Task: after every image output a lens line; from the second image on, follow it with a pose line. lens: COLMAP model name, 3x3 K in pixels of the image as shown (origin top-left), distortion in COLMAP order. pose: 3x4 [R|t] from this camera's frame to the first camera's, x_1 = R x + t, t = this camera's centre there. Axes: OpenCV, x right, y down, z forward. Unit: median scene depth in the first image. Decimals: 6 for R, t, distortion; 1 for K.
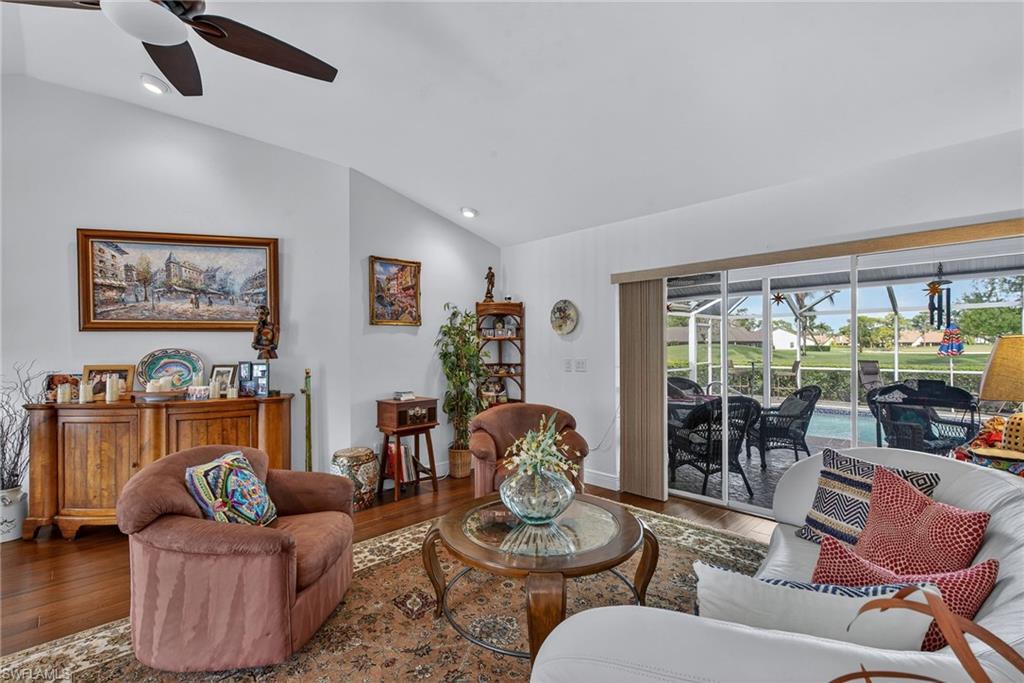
lens RADIAL K [[460.6, 0, 512.9], [0, 460.6, 346.4], [0, 0, 1]] dist [0.000502, 0.000440]
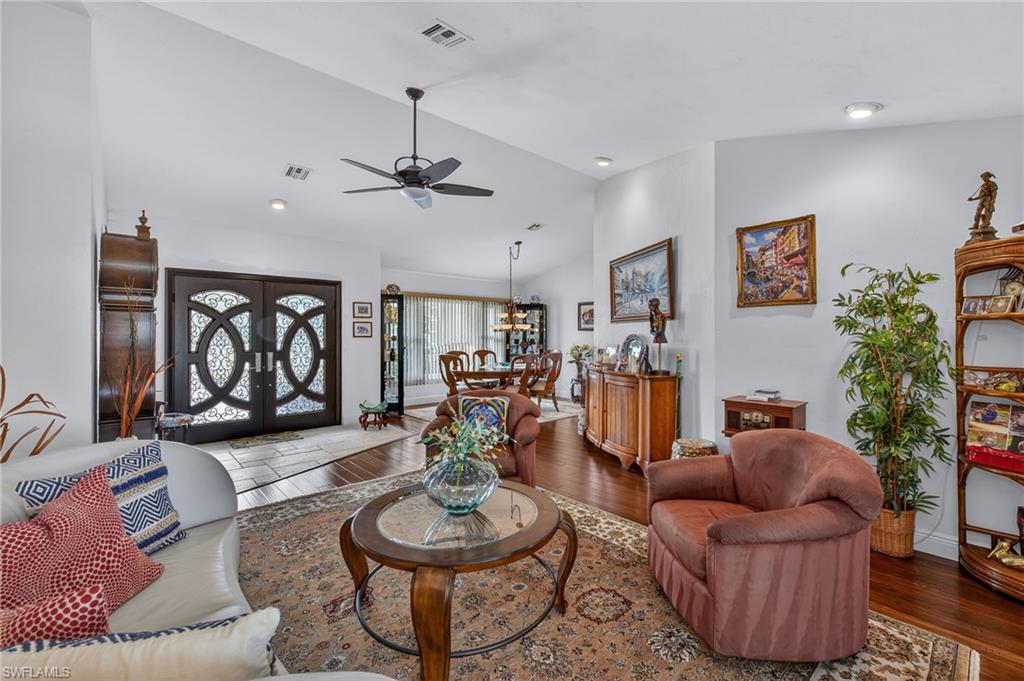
lens RADIAL K [[441.6, 0, 510.3], [0, 441.6, 330.6], [0, 0, 1]] dist [0.001231, 0.000209]
pose [[-0.039215, -0.007553, -0.999202, 0.532842], [-0.000105, 0.999971, -0.007555, 0.001964], [0.999231, -0.000192, -0.039215, 0.598663]]
